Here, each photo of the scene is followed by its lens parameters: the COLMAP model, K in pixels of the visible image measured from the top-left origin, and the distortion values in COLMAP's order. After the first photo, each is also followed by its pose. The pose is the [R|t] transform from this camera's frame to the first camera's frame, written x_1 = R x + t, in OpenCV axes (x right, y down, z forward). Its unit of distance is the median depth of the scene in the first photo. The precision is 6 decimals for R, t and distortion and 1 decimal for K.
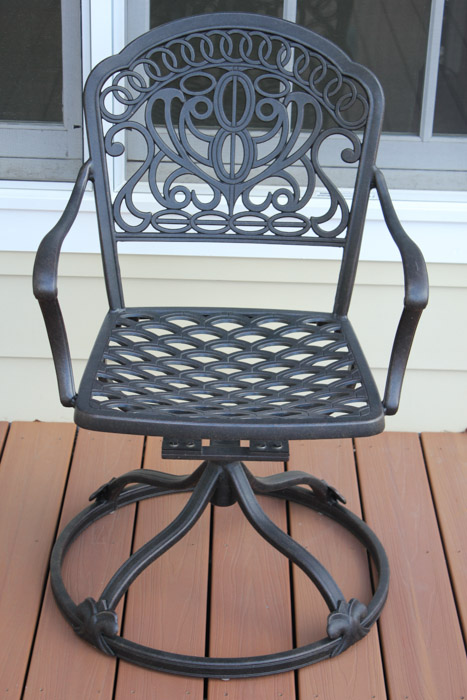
lens RADIAL K [[1541.0, 0, 234.0], [0, 1541.0, 349.6], [0, 0, 1]] dist [0.075492, 0.000000]
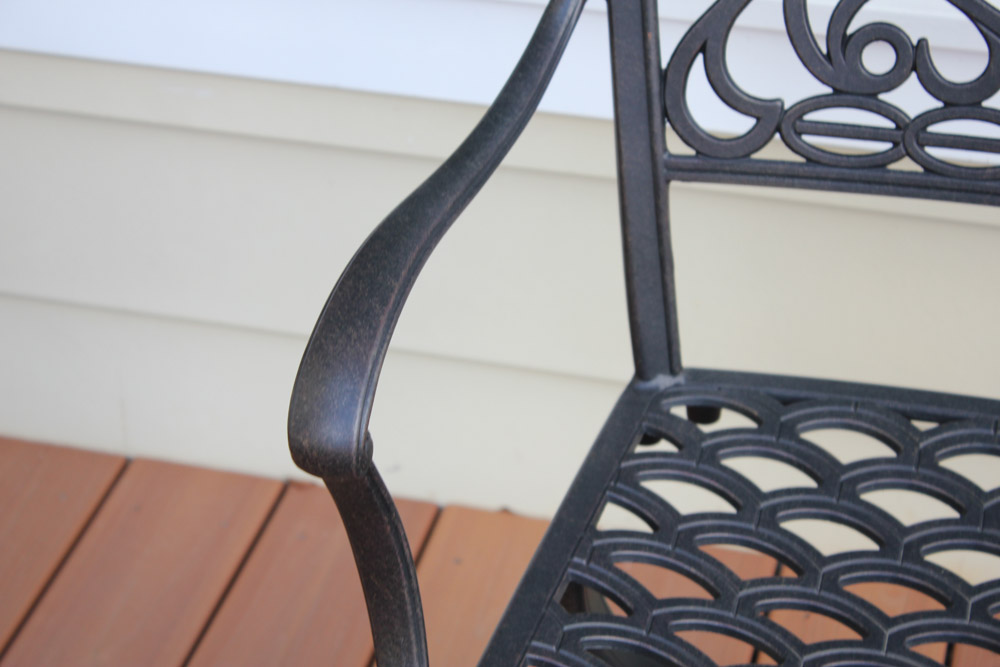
lens RADIAL K [[2348.5, 0, 503.5], [0, 2348.5, 332.1], [0, 0, 1]] dist [0.063803, 0.000000]
pose [[0.964893, 0.112294, -0.237427, 0.011929], [-0.073714, 0.983441, 0.165558, -0.118260], [0.252086, -0.142244, 0.957193, 0.509677]]
